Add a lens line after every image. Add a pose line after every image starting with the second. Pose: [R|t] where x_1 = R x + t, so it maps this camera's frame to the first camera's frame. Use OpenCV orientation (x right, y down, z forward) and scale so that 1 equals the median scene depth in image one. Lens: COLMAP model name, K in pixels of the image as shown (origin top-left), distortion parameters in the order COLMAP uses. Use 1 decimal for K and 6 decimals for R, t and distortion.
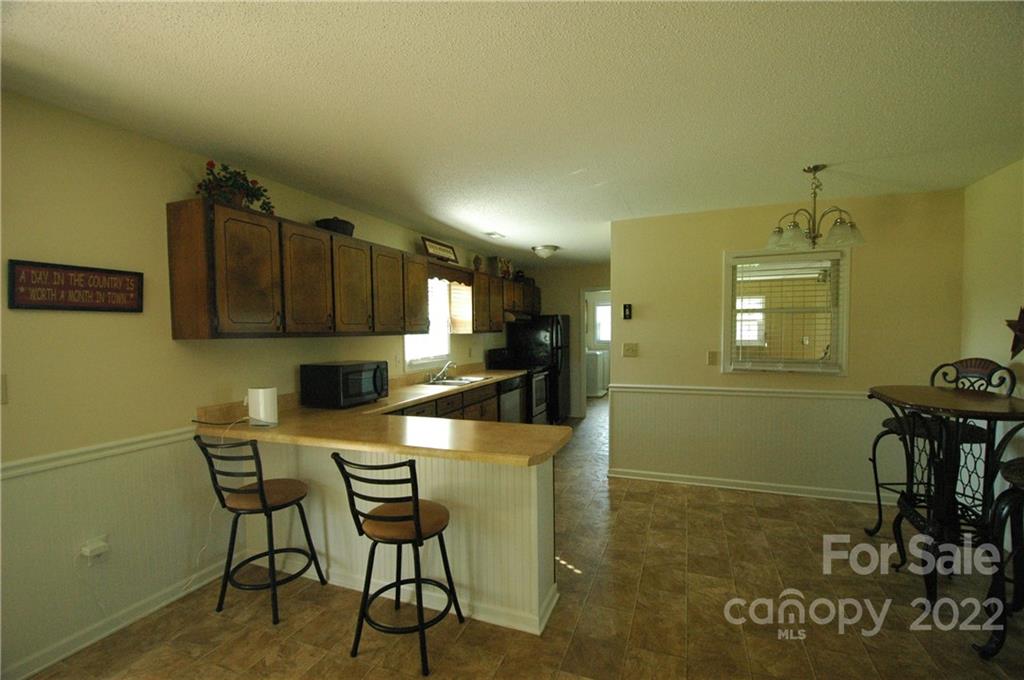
lens RADIAL K [[449.2, 0, 514.0], [0, 449.2, 352.2], [0, 0, 1]] dist [-0.000508, -0.015147]
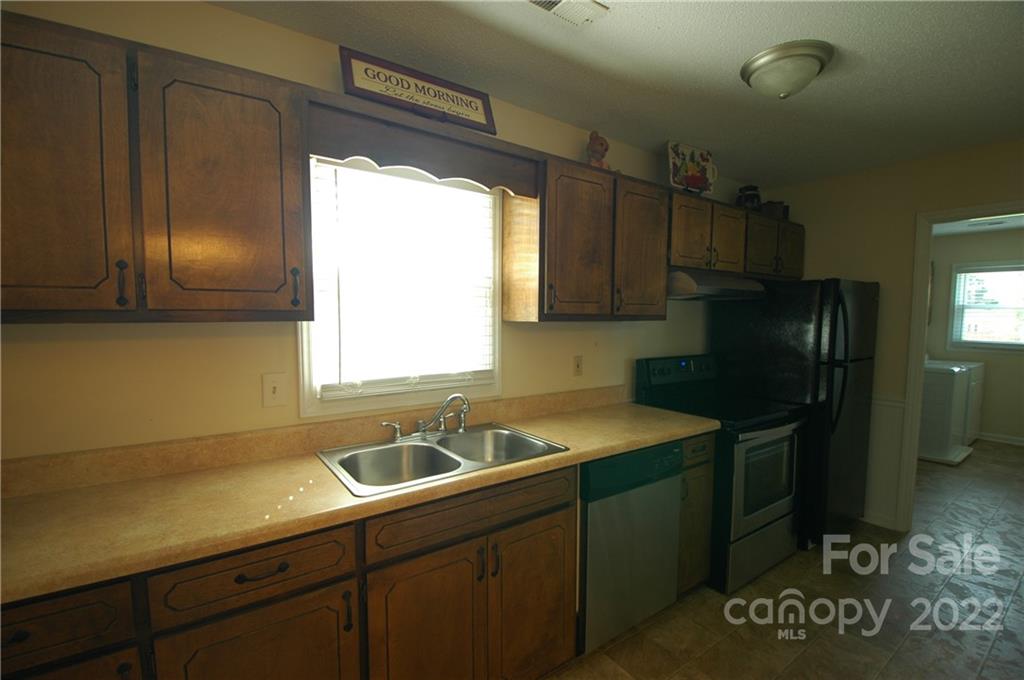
lens RADIAL K [[449.2, 0, 514.0], [0, 449.2, 352.2], [0, 0, 1]] dist [-0.000508, -0.015147]
pose [[0.832212, 0.060260, -0.551172, 0.114886], [-0.043036, 0.998098, 0.044143, -0.035732], [0.552784, -0.013016, 0.833223, 0.747268]]
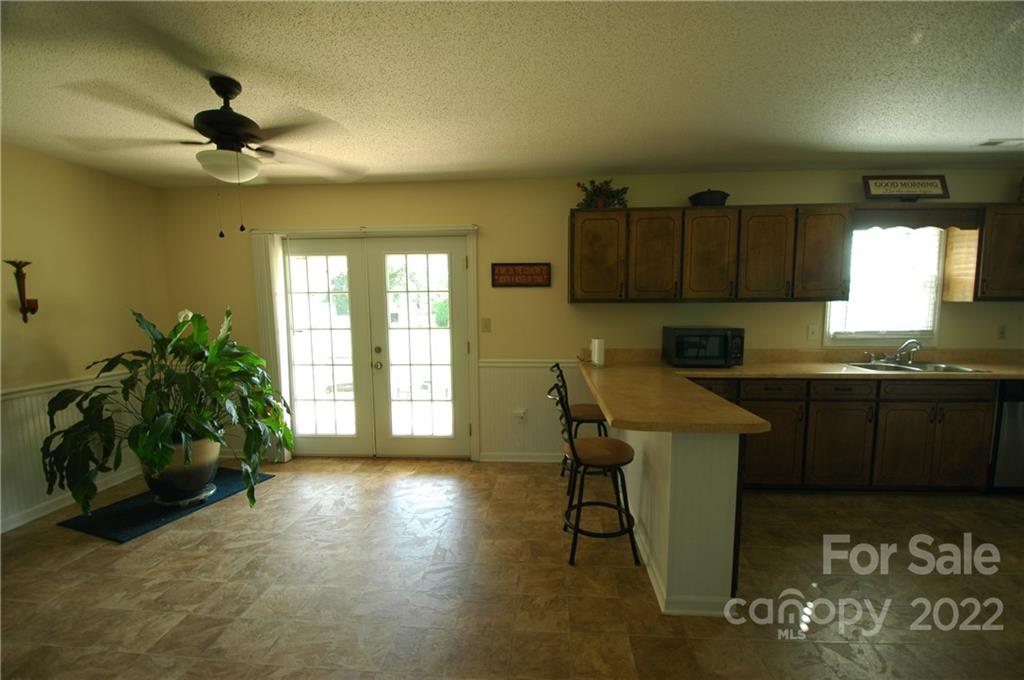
lens RADIAL K [[449.2, 0, 514.0], [0, 449.2, 352.2], [0, 0, 1]] dist [-0.000508, -0.015147]
pose [[0.283095, 0.113756, -0.952322, 0.380972], [-0.042920, 0.993449, 0.105910, -0.008422], [0.958131, 0.010891, 0.286123, 0.190409]]
